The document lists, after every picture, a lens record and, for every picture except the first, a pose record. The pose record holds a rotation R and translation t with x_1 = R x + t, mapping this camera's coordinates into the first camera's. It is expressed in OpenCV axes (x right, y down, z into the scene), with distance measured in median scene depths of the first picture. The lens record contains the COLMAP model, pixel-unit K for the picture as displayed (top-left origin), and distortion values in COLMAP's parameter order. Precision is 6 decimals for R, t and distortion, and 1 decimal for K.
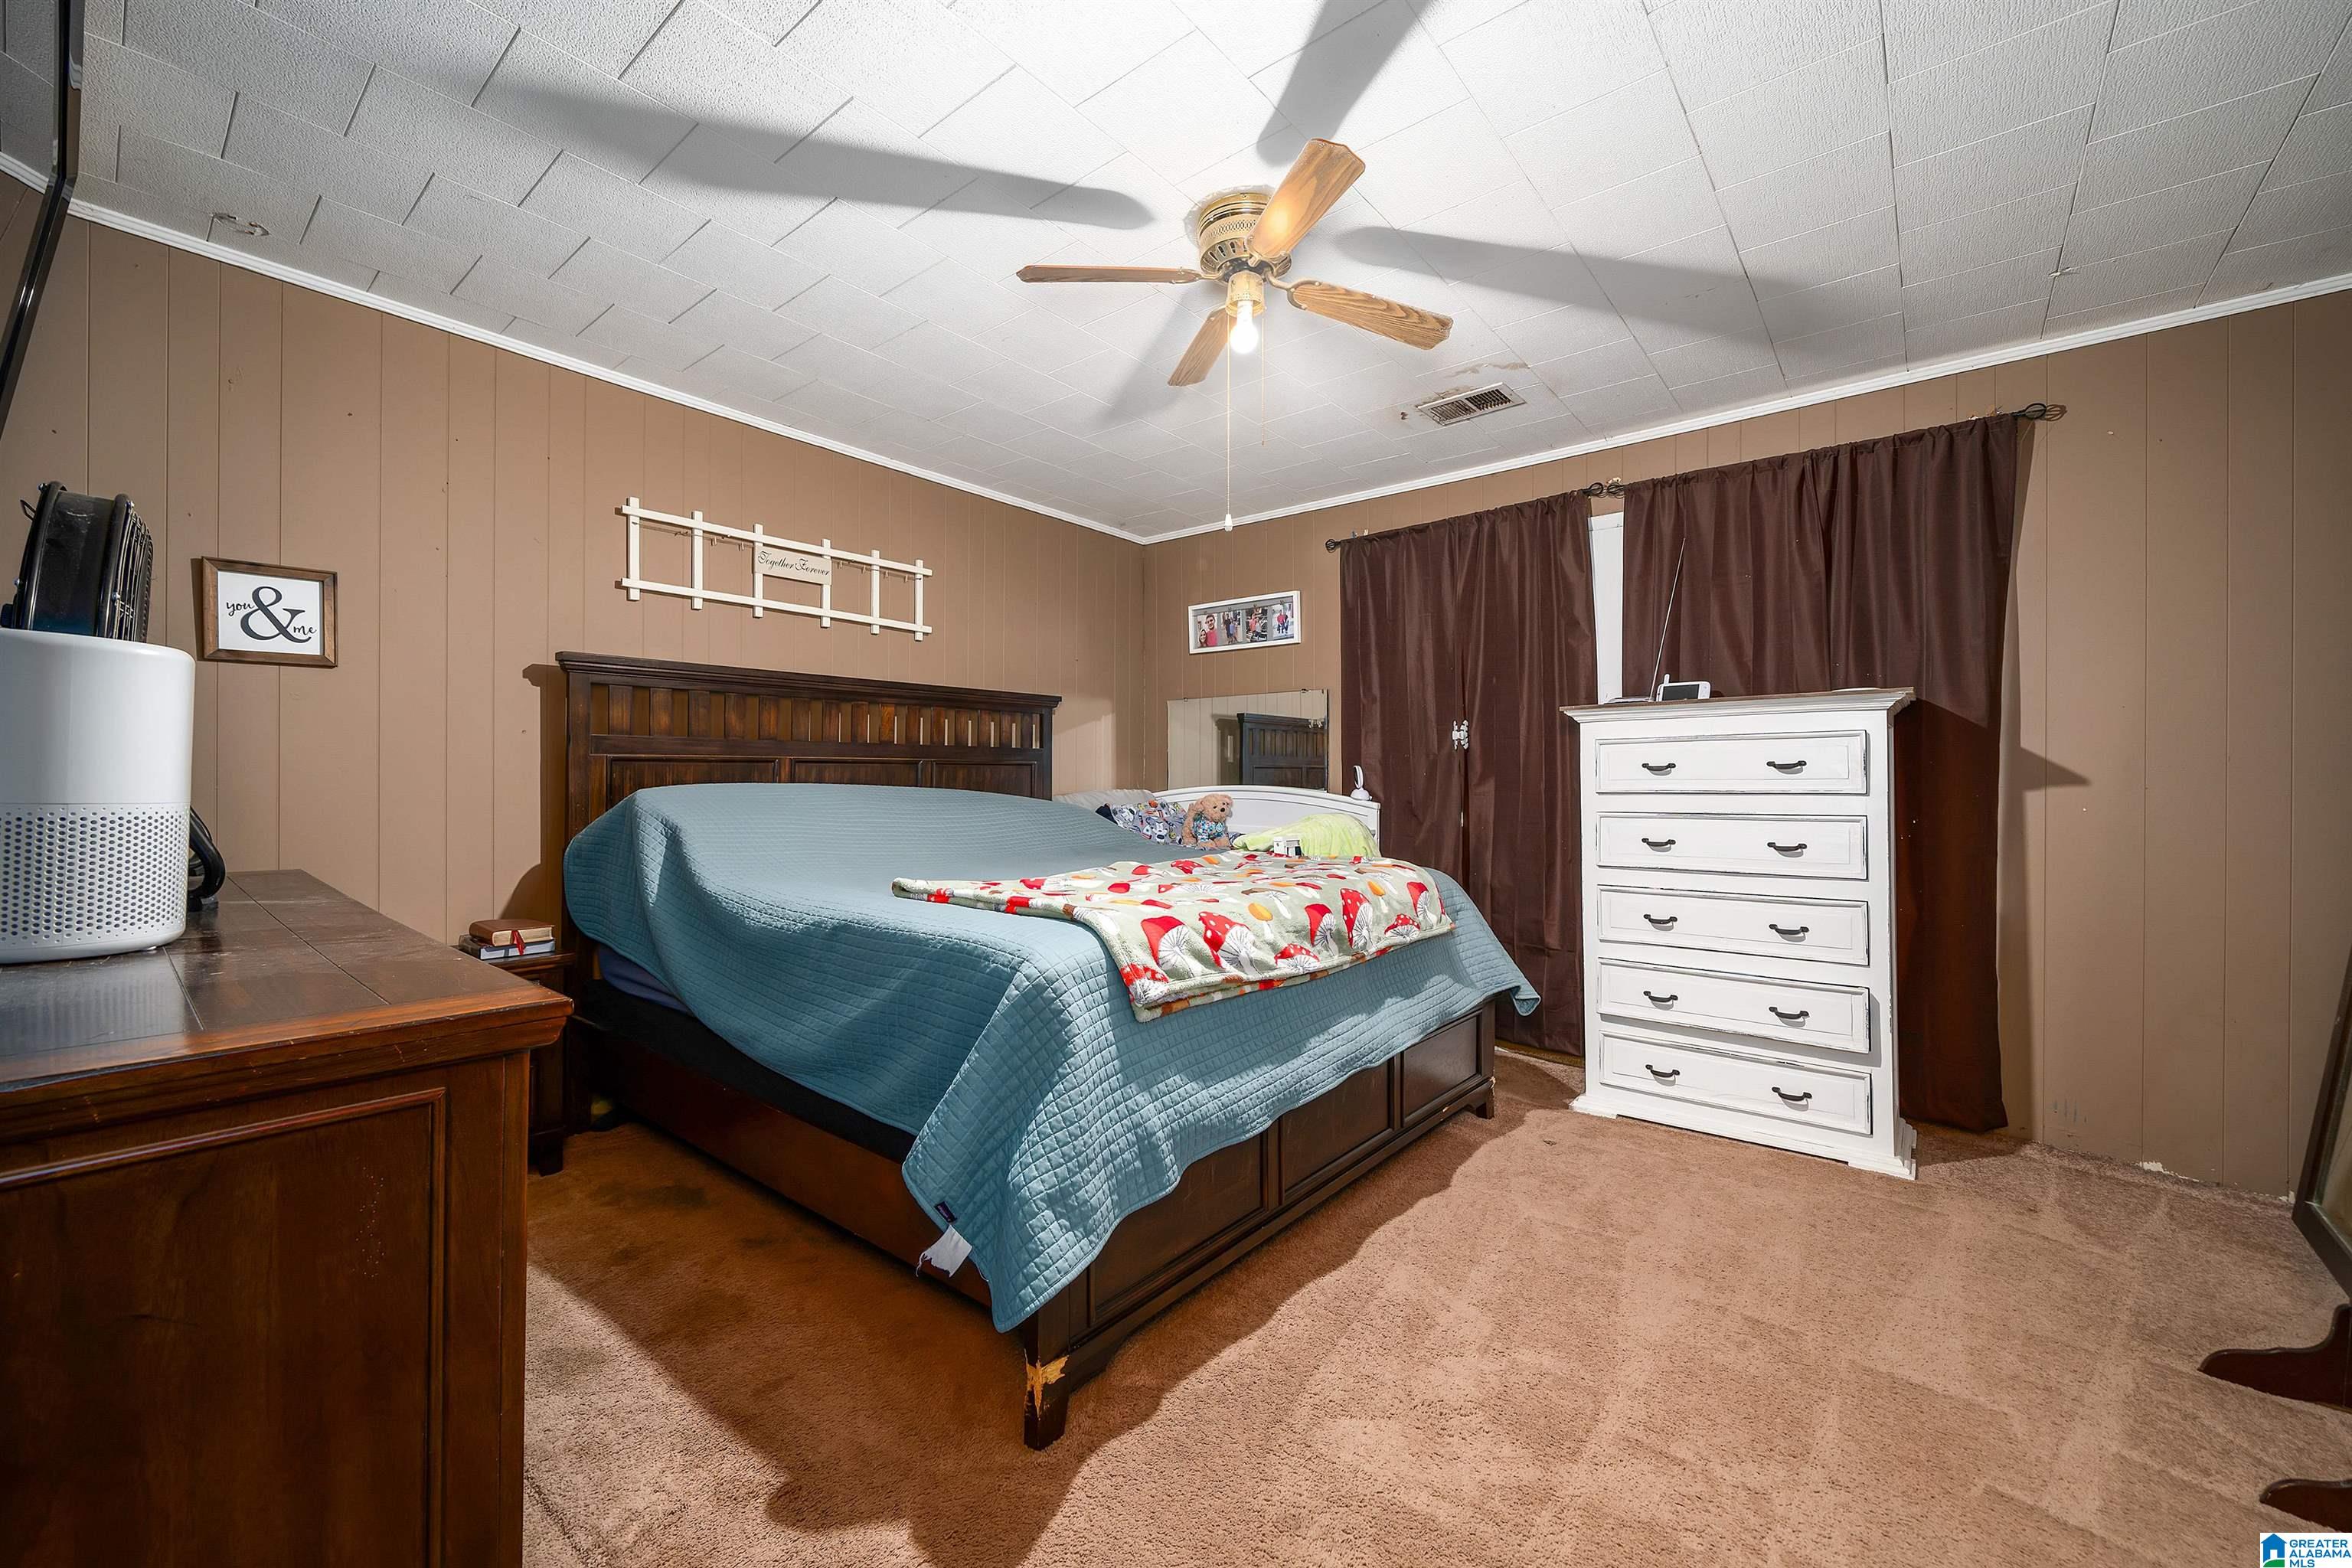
lens RADIAL K [[928.0, 0, 1173.6], [0, 928.0, 773.0], [0, 0, 1]] dist [0.001927, -0.000023]
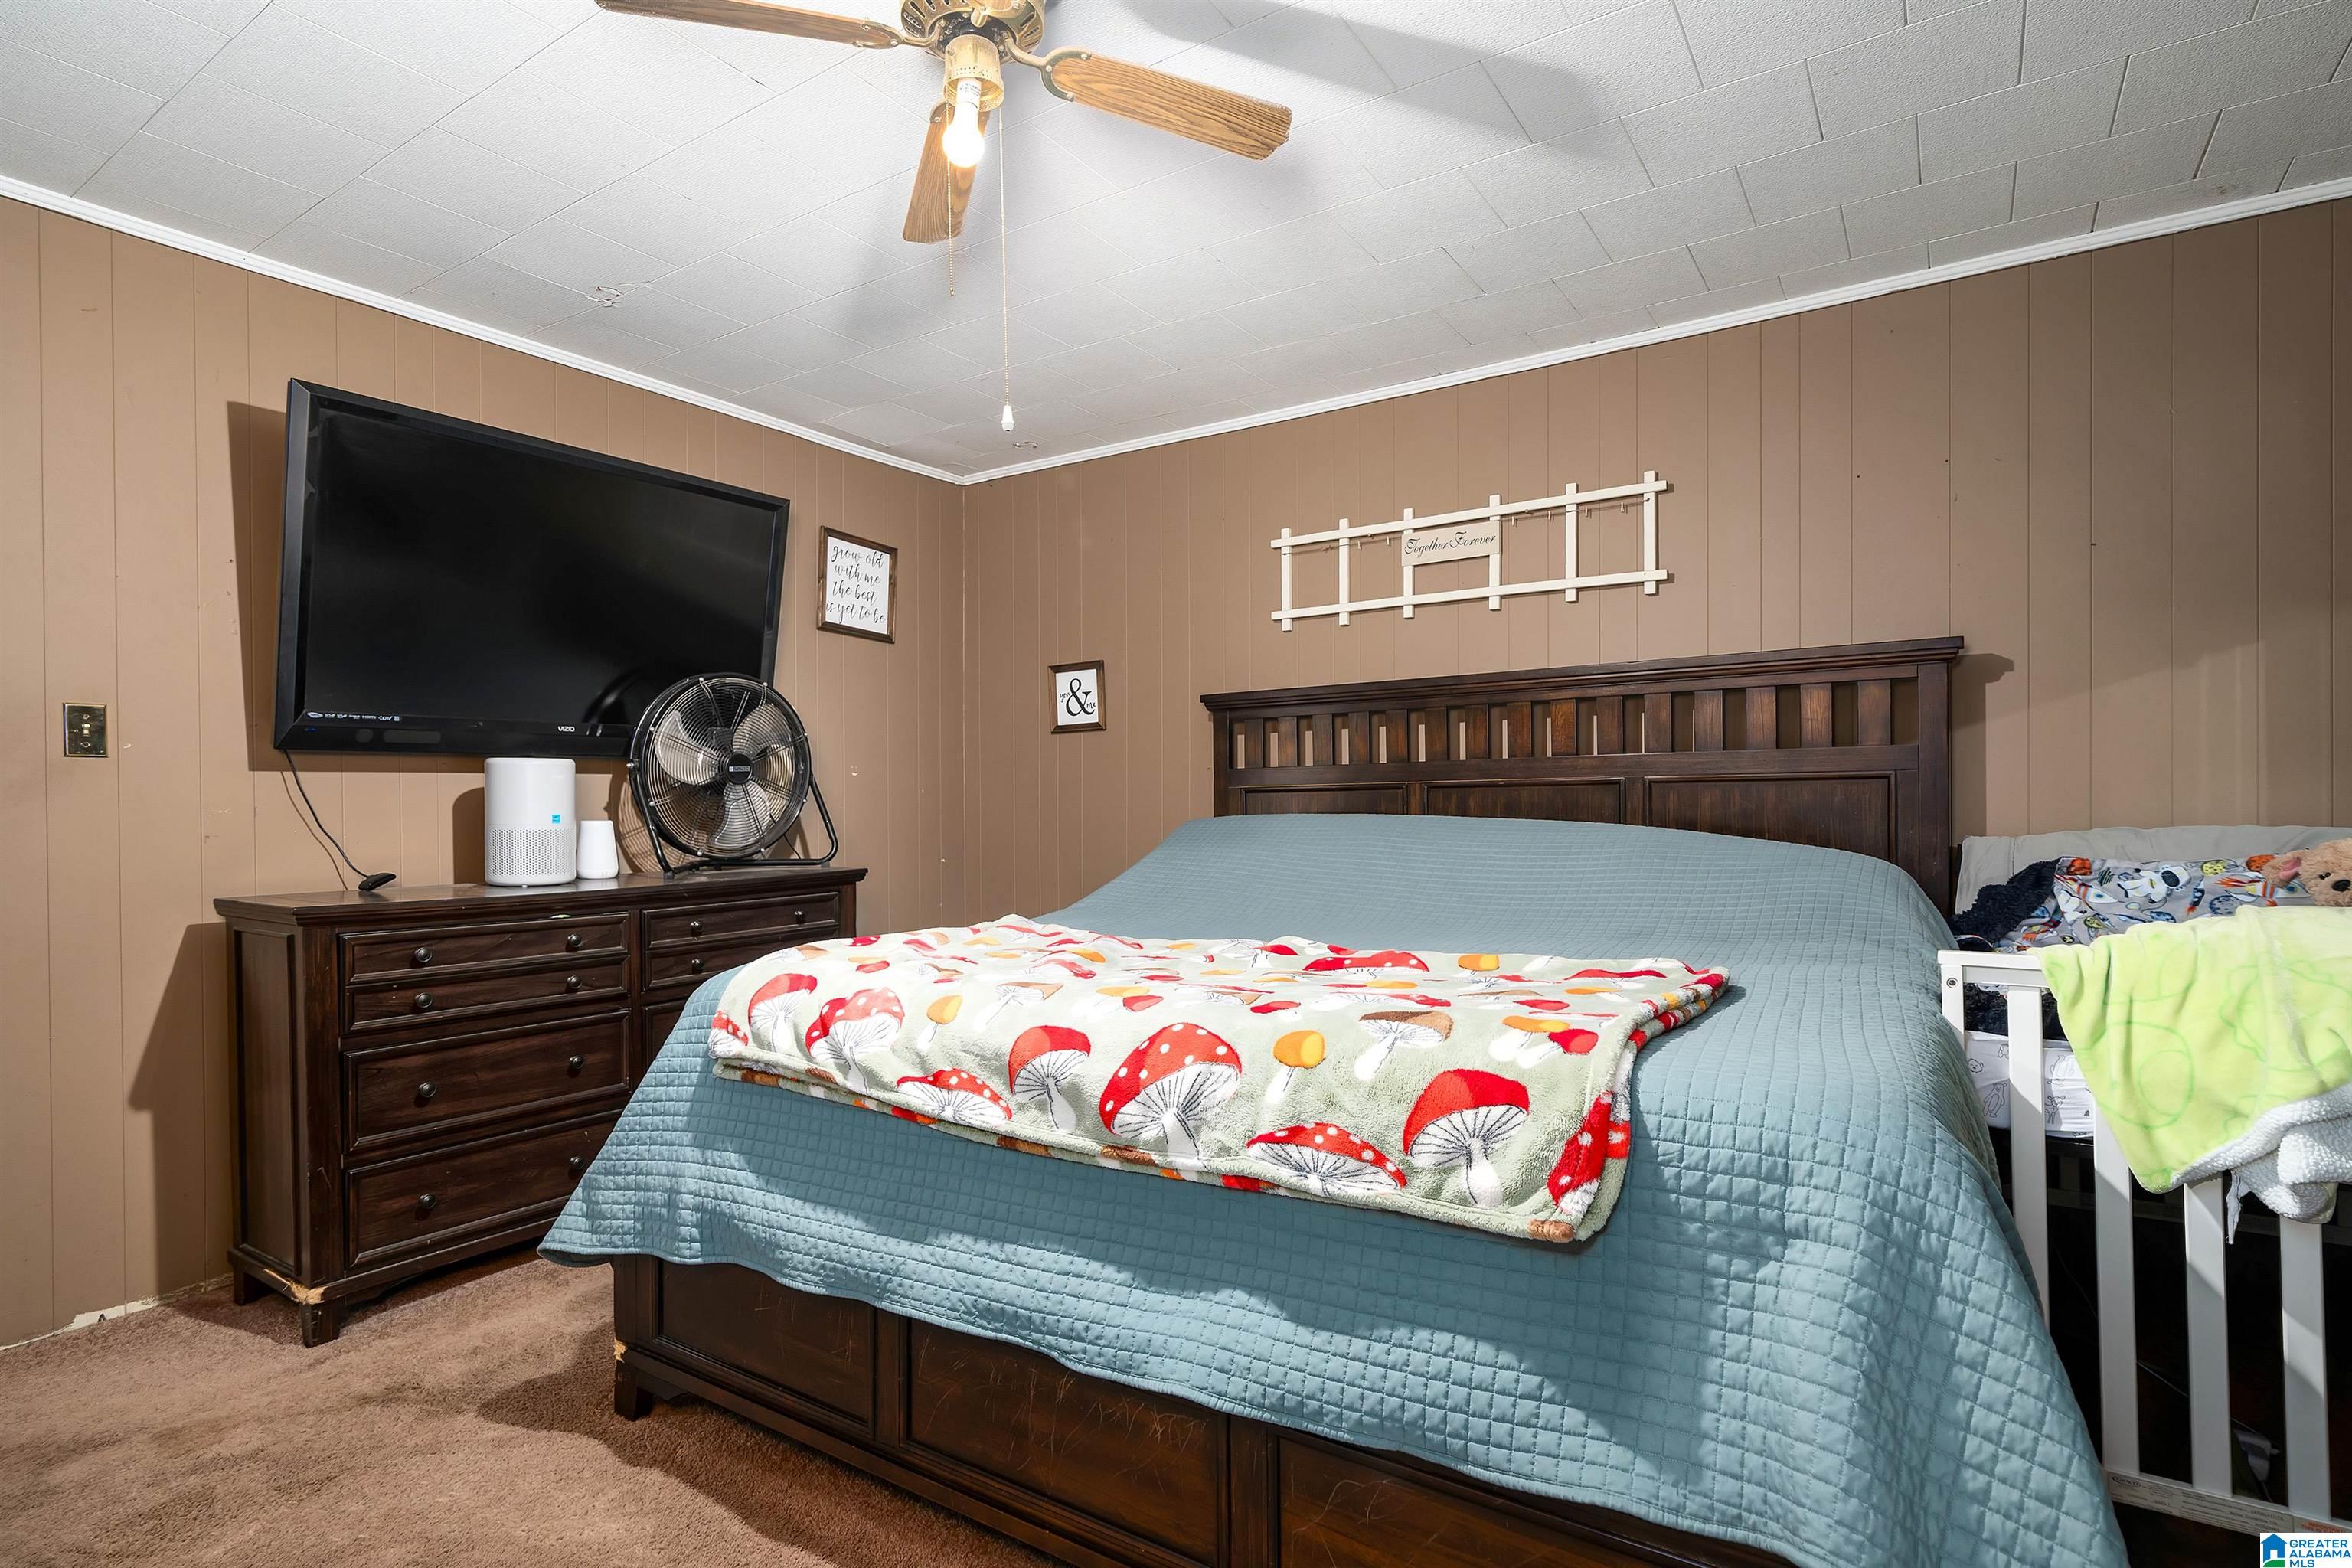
lens RADIAL K [[1171.9, 0, 1174.8], [0, 1171.9, 805.7], [0, 0, 1]] dist [-0.001048, 0.000004]
pose [[0.103817, -0.010640, -0.994539, 0.853143], [0.011790, 0.999886, -0.009466, 0.014613], [0.994526, -0.010743, 0.103931, 0.981132]]
